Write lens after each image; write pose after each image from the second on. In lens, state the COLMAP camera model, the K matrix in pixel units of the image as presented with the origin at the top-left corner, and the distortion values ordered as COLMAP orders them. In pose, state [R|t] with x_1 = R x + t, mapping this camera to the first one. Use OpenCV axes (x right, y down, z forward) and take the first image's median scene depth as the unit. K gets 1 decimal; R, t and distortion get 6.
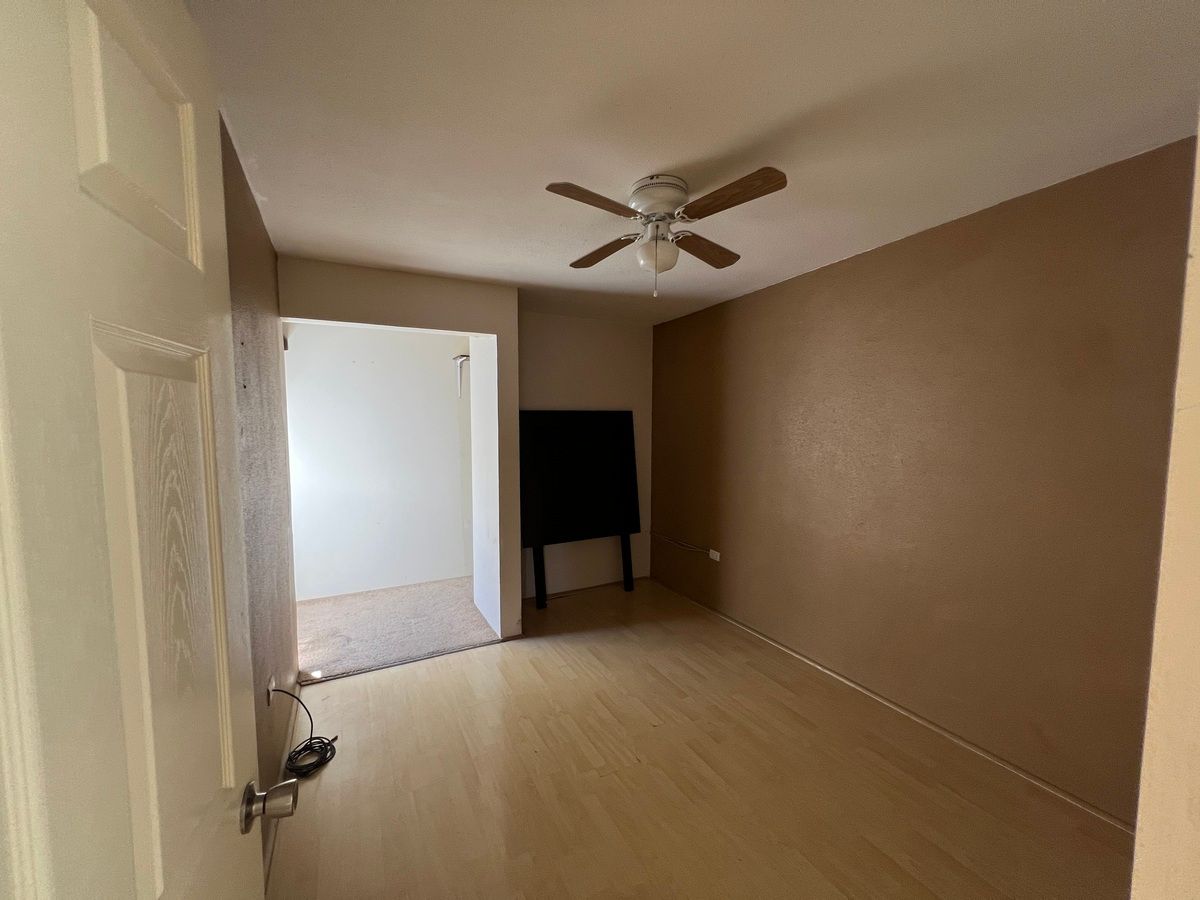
lens RADIAL K [[481.0, 0, 597.9], [0, 481.0, 450.2], [0, 0, 1]] dist [-0.001826, 0.000423]
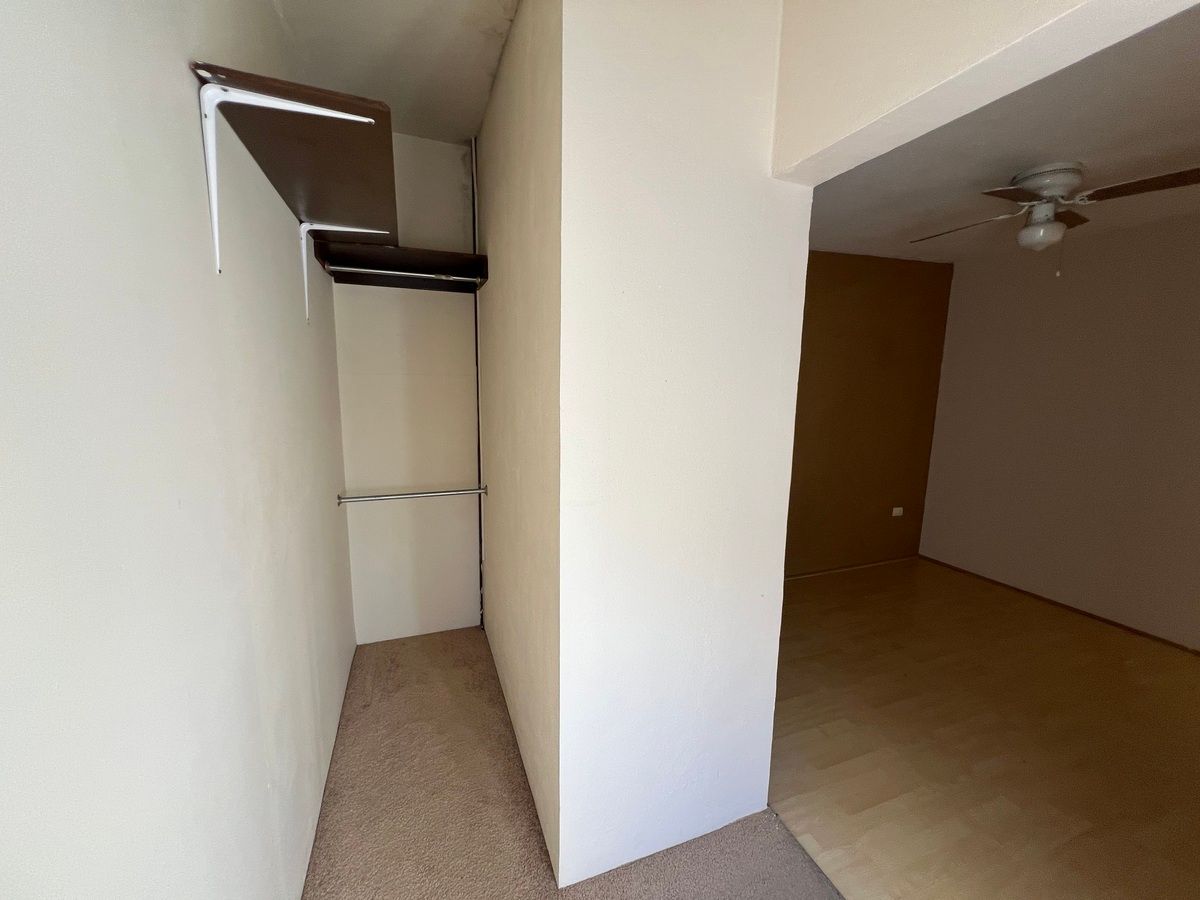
lens RADIAL K [[481.0, 0, 596.4], [0, 481.0, 452.6], [0, 0, 1]] dist [-0.001826, 0.000423]
pose [[0.123382, -0.142224, 0.982115, -0.925680], [0.056879, 0.989063, 0.136085, -0.096279], [-0.990728, 0.039071, 0.130122, 1.491923]]
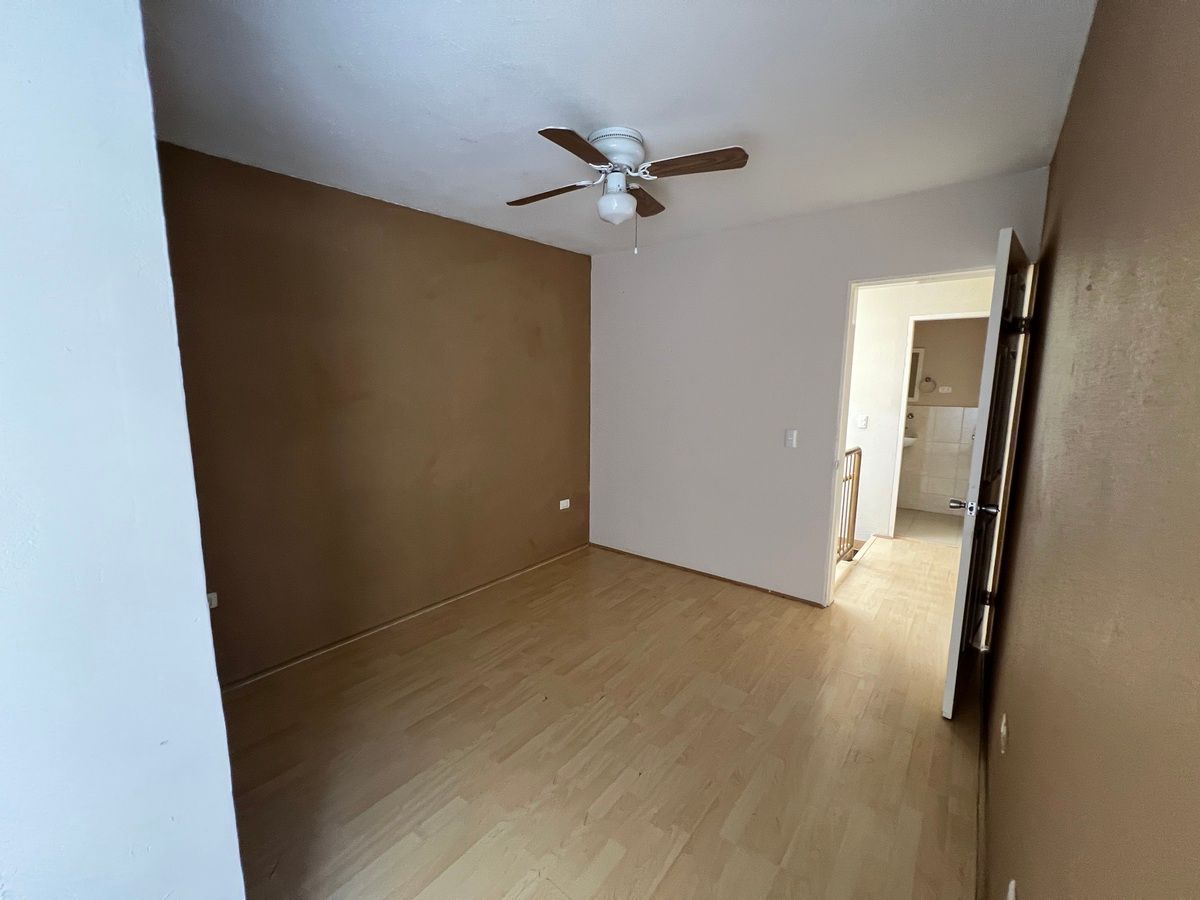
lens RADIAL K [[481.0, 0, 599.8], [0, 481.0, 450.1], [0, 0, 1]] dist [-0.001826, 0.000423]
pose [[-0.401762, -0.127391, 0.906840, -0.701618], [0.055667, 0.985048, 0.163040, -0.050192], [-0.914050, 0.115985, -0.388664, 1.189783]]
